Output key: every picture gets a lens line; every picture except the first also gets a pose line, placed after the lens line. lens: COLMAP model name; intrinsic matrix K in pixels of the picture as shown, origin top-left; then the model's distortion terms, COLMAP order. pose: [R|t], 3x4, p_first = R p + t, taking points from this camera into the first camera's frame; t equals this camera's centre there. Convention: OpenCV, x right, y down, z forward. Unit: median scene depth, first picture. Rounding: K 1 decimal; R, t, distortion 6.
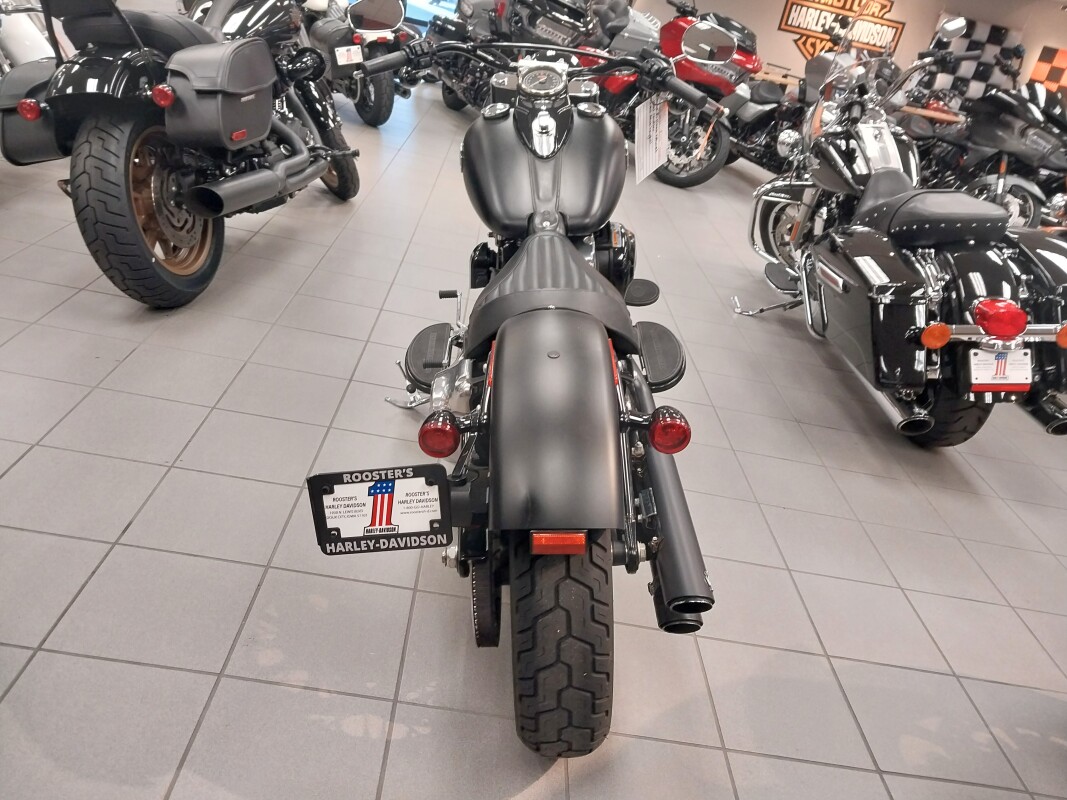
lens RADIAL K [[837.2, 0, 542.5], [0, 837.2, 397.9], [0, 0, 1]] dist [0.001197, -0.004679]
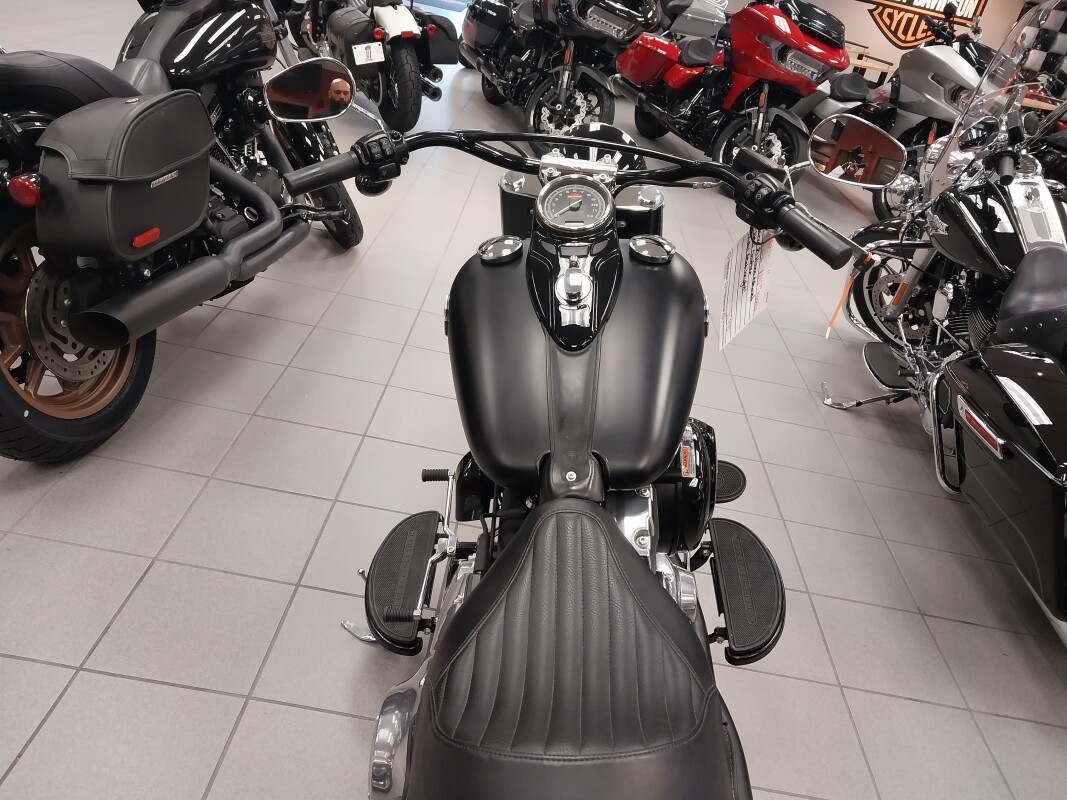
lens RADIAL K [[840.7, 0, 544.8], [0, 840.7, 410.2], [0, 0, 1]] dist [0.003384, 0.002006]
pose [[0.998324, 0.026144, -0.051633, 0.007571], [-0.023719, 0.998612, 0.047024, -0.139357], [0.052791, -0.045720, 0.997558, 0.203732]]
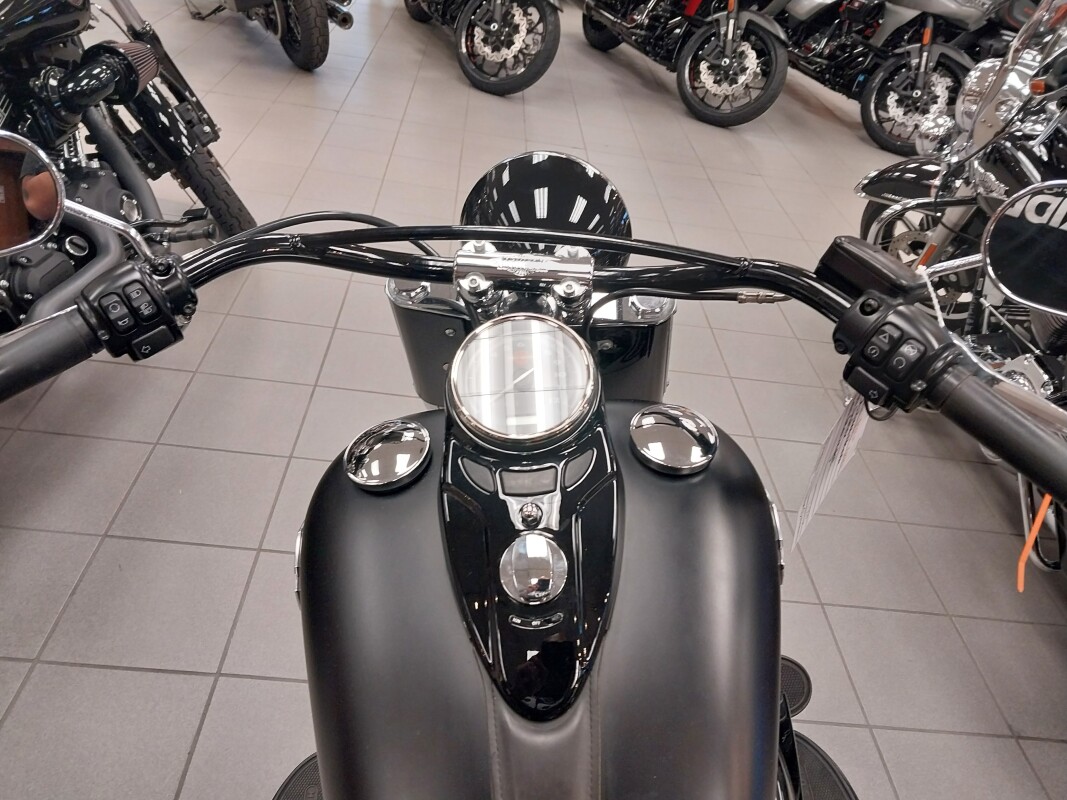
lens RADIAL K [[861.4, 0, 538.8], [0, 861.4, 419.9], [0, 0, 1]] dist [-0.005894, 0.003944]
pose [[0.998940, -0.042630, -0.017338, 0.005075], [0.044773, 0.987389, 0.151849, -0.223972], [0.010646, -0.152464, 0.988252, 0.368151]]
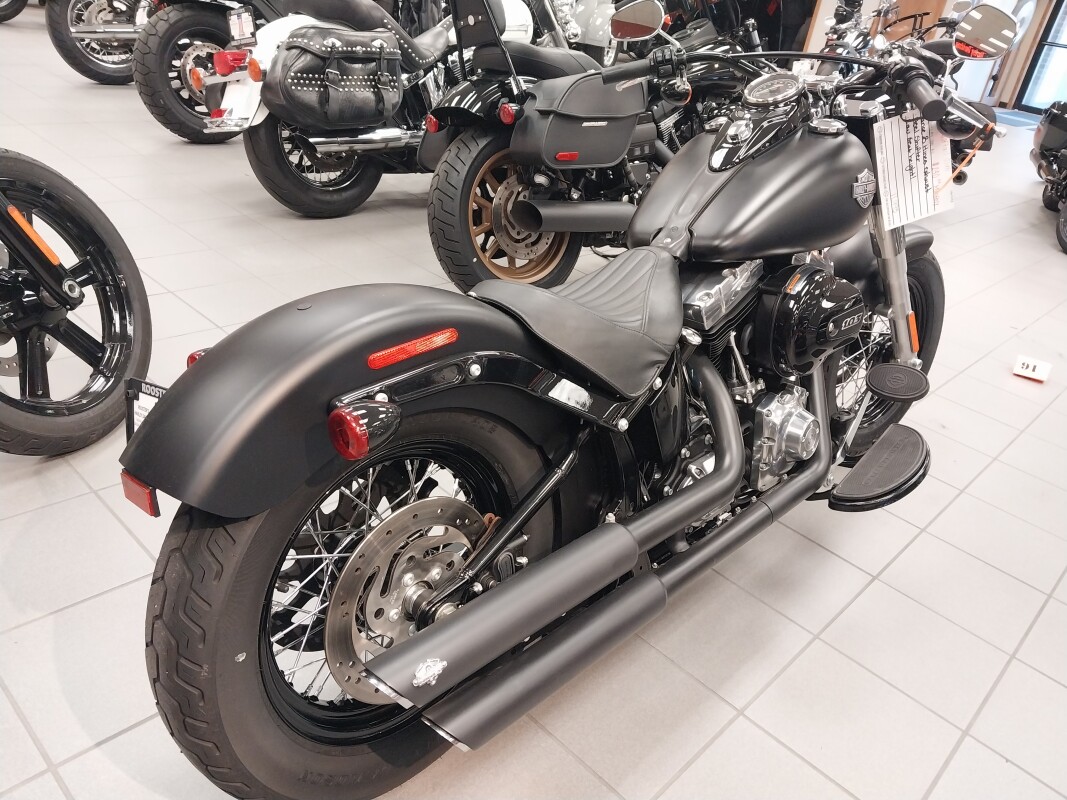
lens RADIAL K [[837.2, 0, 542.5], [0, 837.2, 397.9], [0, 0, 1]] dist [0.001197, -0.004679]
pose [[0.723363, 0.239278, -0.647682, 0.239782], [-0.315823, 0.948816, -0.002199, -0.010542], [0.614005, 0.206143, 0.761908, 0.164883]]
